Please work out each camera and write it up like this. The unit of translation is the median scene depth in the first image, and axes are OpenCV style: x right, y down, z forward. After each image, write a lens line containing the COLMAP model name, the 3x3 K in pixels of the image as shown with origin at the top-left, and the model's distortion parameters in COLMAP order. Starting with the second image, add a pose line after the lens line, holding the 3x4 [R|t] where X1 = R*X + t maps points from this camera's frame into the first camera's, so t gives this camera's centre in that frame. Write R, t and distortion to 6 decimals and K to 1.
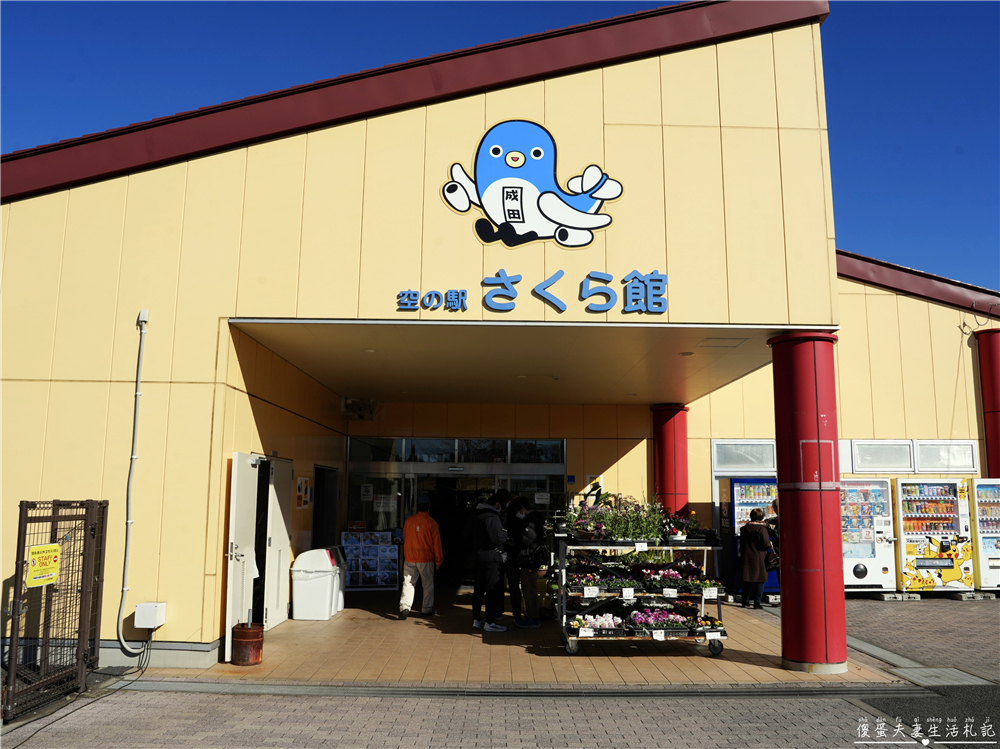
lens RADIAL K [[805.4, 0, 500.0], [0, 805.4, 374.5], [0, 0, 1]] dist [-0.122603, 0.099960]
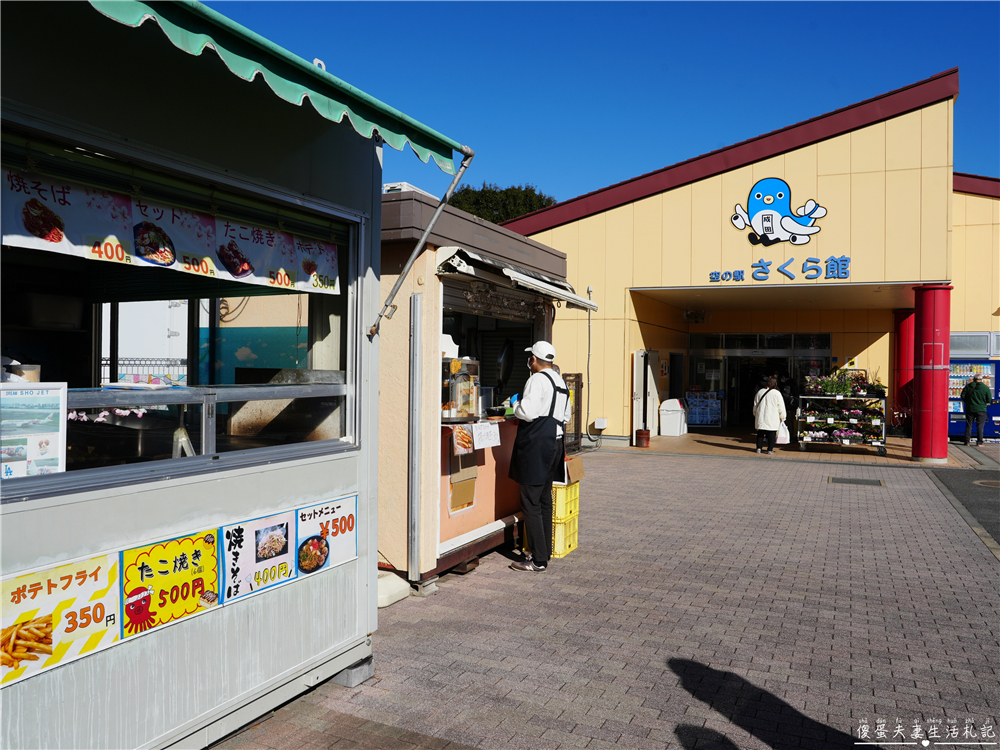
lens RADIAL K [[805.4, 0, 500.0], [0, 805.4, 375.0], [0, 0, 1]] dist [-0.122603, 0.099960]
pose [[0.911892, 0.006143, -0.410383, 0.217889], [0.058715, 0.987651, 0.145251, -0.168052], [0.406208, -0.156549, 0.900271, -1.074411]]
